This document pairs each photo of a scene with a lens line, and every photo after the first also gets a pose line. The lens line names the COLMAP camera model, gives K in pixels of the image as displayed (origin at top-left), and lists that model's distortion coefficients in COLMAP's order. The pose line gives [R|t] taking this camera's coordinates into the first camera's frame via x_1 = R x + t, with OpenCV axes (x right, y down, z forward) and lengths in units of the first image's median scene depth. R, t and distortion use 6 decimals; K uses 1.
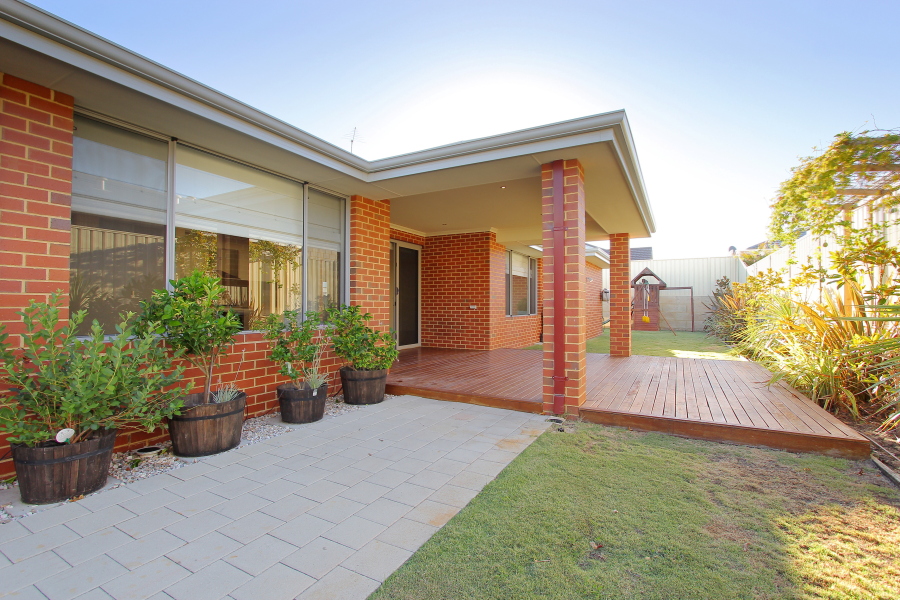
lens RADIAL K [[413.4, 0, 444.5], [0, 413.4, 299.9], [0, 0, 1]] dist [-0.012013, -0.000424]
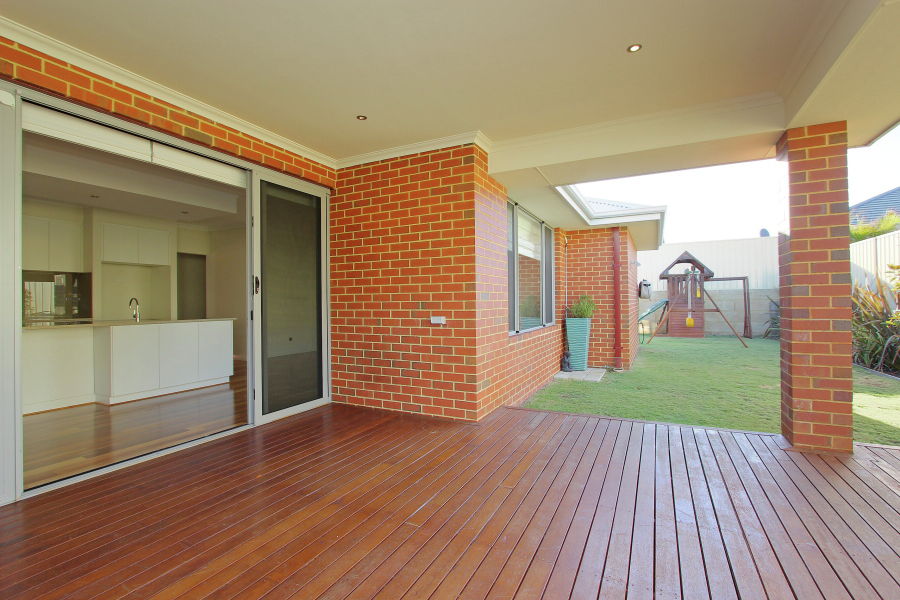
lens RADIAL K [[413.4, 0, 451.1], [0, 413.4, 297.6], [0, 0, 1]] dist [-0.012013, -0.000424]
pose [[0.998560, -0.012811, 0.052089, 0.057812], [0.012608, 0.999912, 0.004216, -0.007677], [-0.052138, -0.003554, 0.998634, 0.540197]]
